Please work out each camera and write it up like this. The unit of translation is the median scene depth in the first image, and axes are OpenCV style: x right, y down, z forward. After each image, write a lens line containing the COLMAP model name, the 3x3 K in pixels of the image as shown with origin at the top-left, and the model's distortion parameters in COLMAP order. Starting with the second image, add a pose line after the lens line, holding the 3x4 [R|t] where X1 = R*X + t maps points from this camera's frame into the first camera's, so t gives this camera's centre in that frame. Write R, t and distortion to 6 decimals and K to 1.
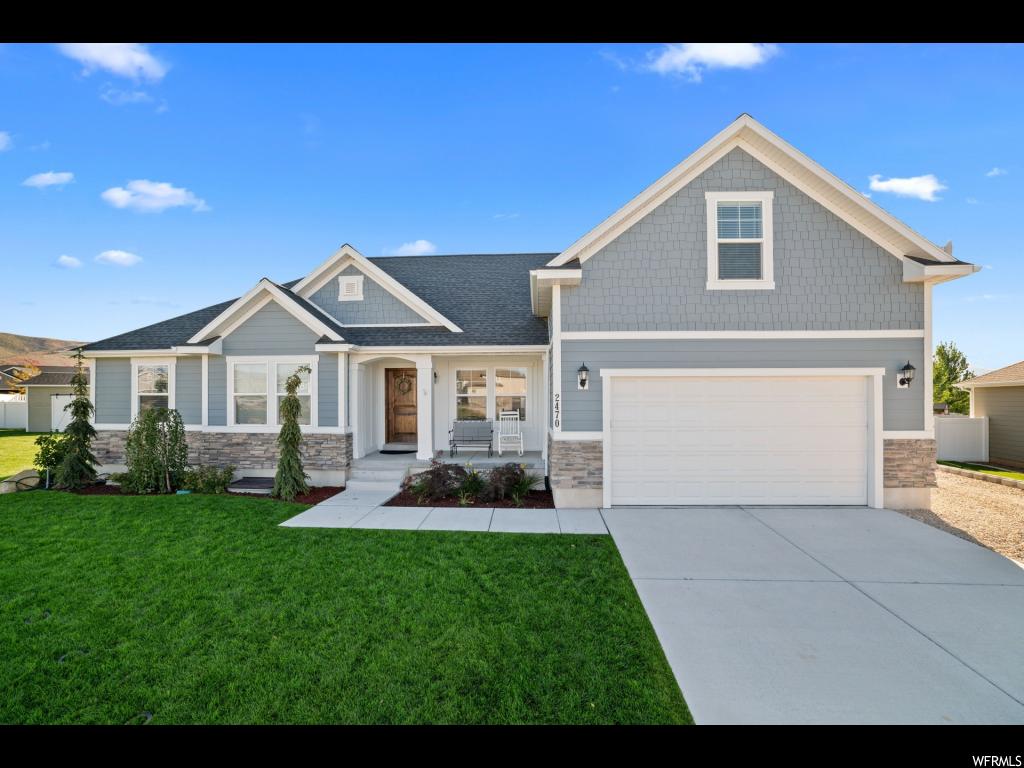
lens RADIAL K [[398.1, 0, 516.6], [0, 398.1, 385.4], [0, 0, 1]] dist [-0.009157, 0.000714]
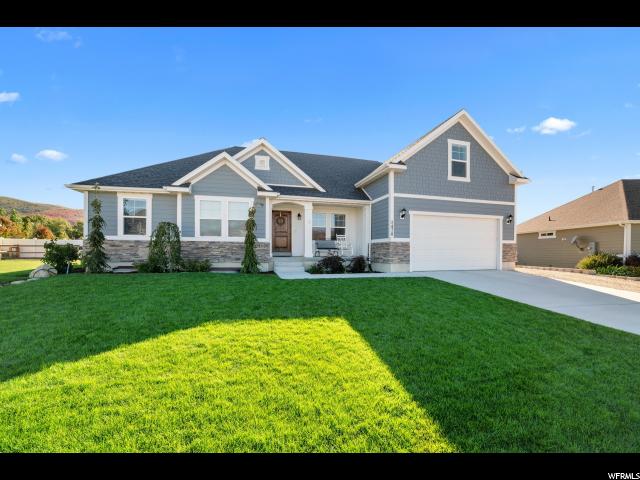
lens RADIAL K [[248.8, 0, 317.5], [0, 248.8, 241.2], [0, 0, 1]] dist [-0.009157, 0.000714]
pose [[0.955392, 0.018594, 0.294754, -0.608745], [-0.018469, 0.999824, -0.003207, 0.127925], [-0.294761, -0.002380, 0.955568, -0.168266]]
